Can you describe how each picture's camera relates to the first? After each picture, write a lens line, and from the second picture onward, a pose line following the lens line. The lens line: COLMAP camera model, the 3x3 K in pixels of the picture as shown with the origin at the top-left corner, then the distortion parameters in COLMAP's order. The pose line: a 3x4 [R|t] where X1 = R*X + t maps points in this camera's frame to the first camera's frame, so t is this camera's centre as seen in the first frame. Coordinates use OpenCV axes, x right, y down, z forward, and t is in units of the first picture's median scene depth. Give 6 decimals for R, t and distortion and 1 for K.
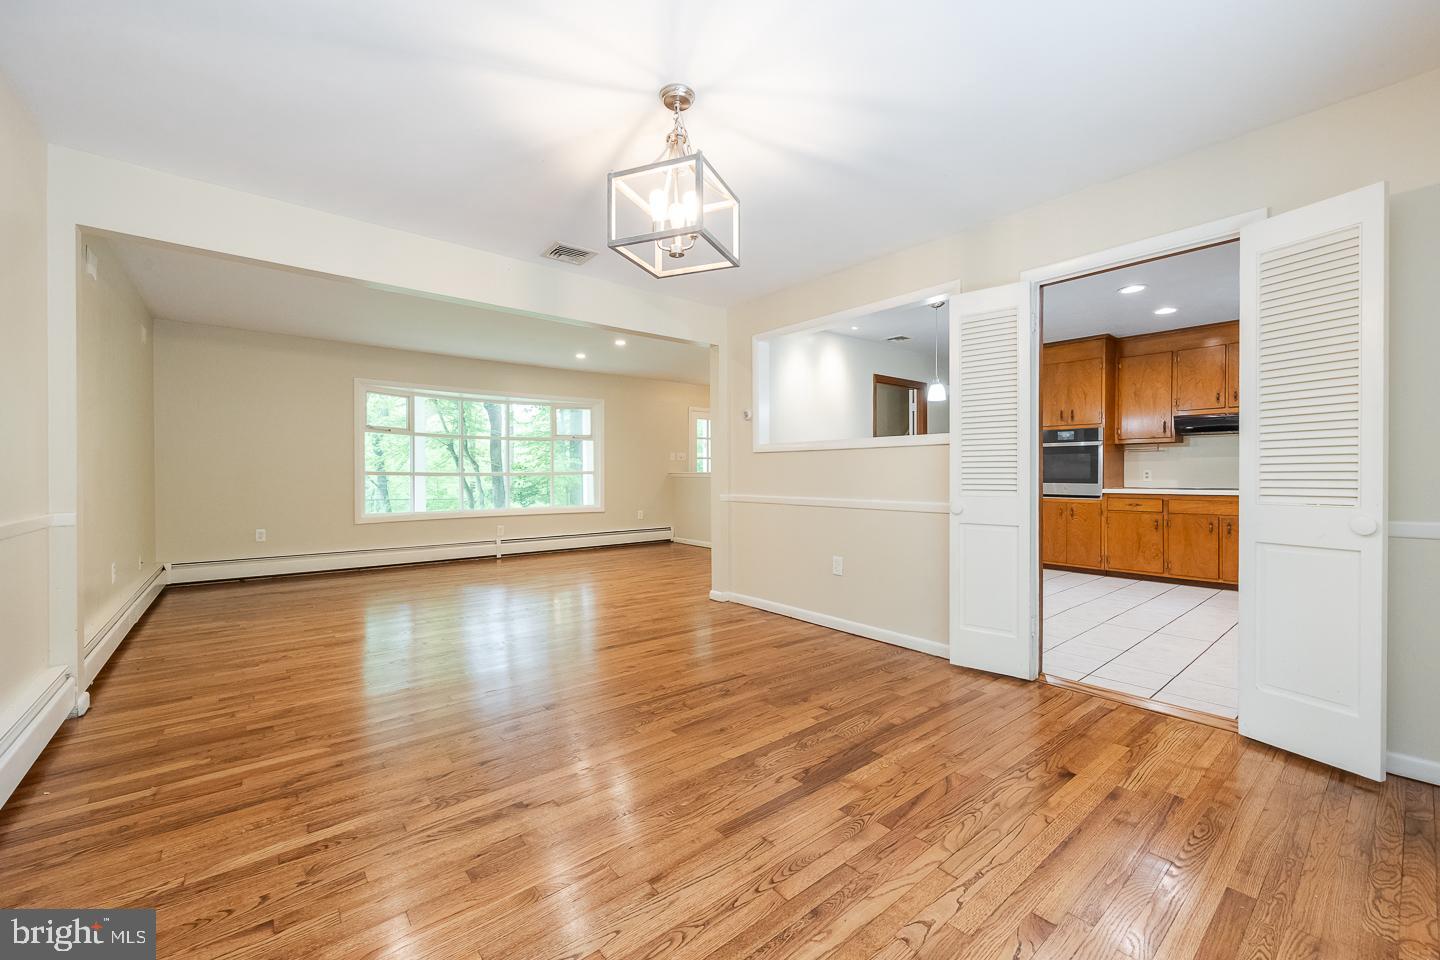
lens RADIAL K [[585.2, 0, 730.0], [0, 585.2, 481.8], [0, 0, 1]] dist [-0.002015, -0.000088]
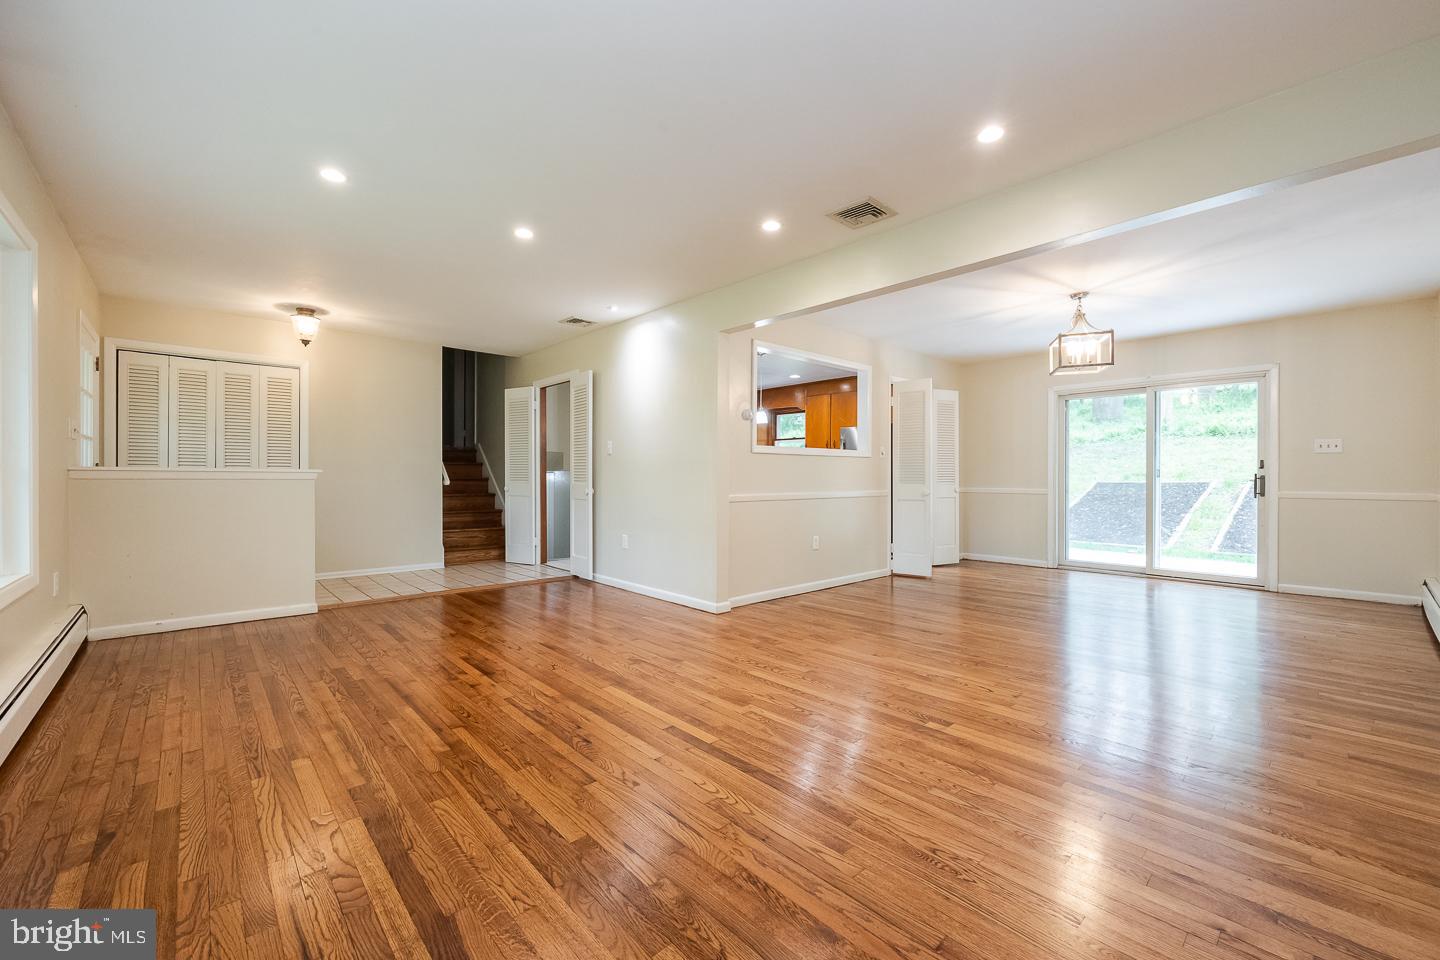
lens RADIAL K [[585.2, 0, 719.7], [0, 585.2, 476.9], [0, 0, 1]] dist [-0.002015, -0.000088]
pose [[-0.056666, 0.002686, 0.998390, -0.831917], [0.013846, 0.999902, -0.001904, -0.005154], [-0.998297, 0.013716, -0.056697, 0.942876]]
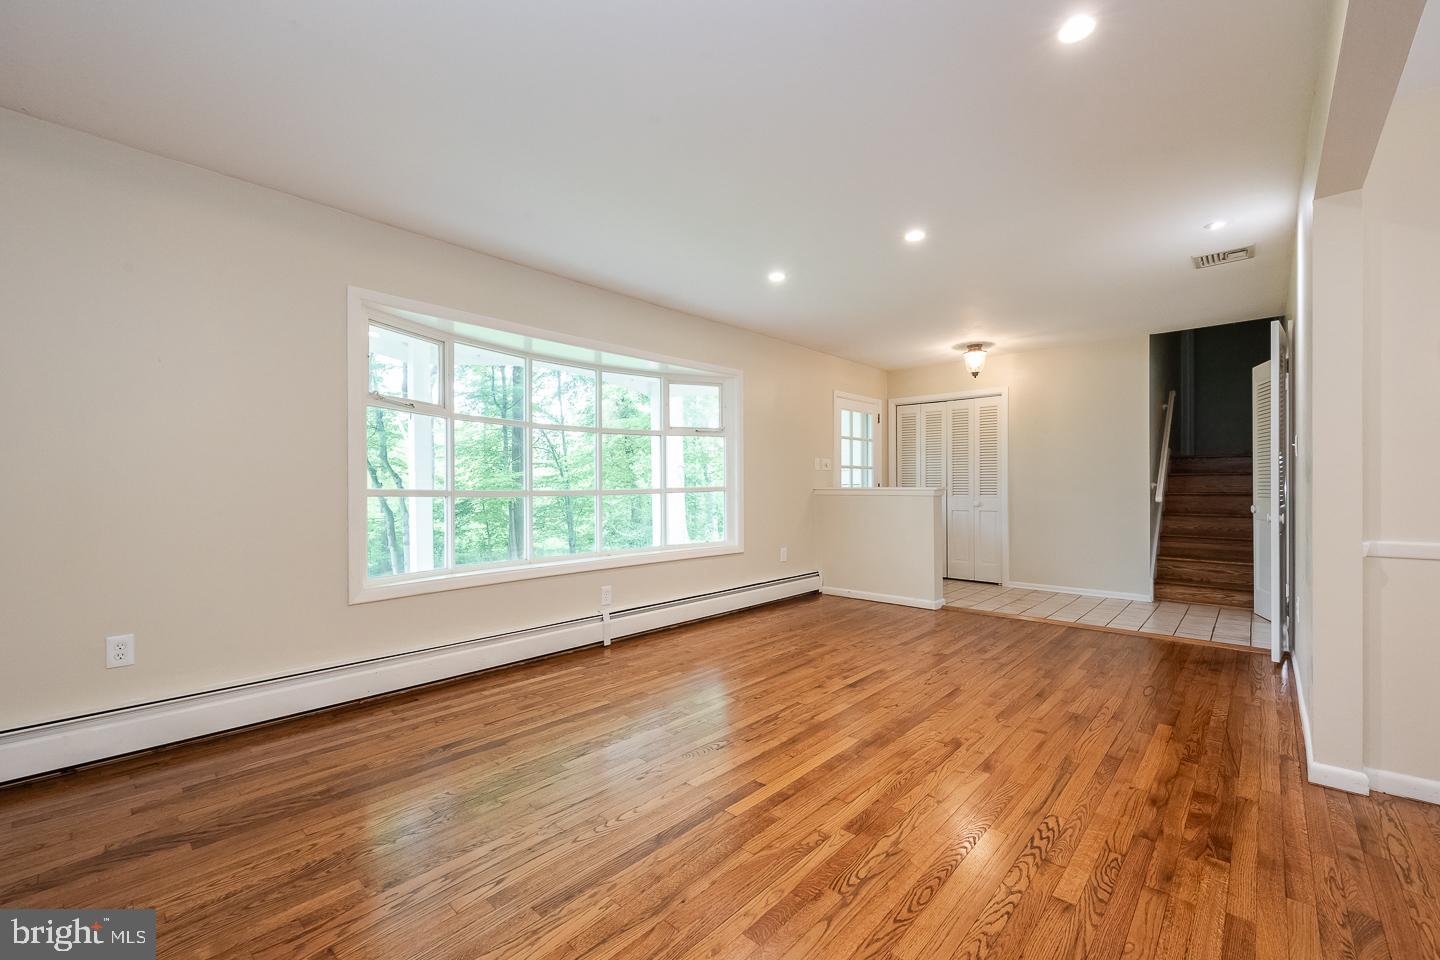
lens RADIAL K [[585.2, 0, 721.0], [0, 585.2, 487.7], [0, 0, 1]] dist [-0.002015, -0.000088]
pose [[0.990255, -0.002343, 0.139245, -0.470710], [0.004490, 0.999876, -0.015105, -0.011501], [-0.139193, 0.015583, 0.990143, 0.568861]]
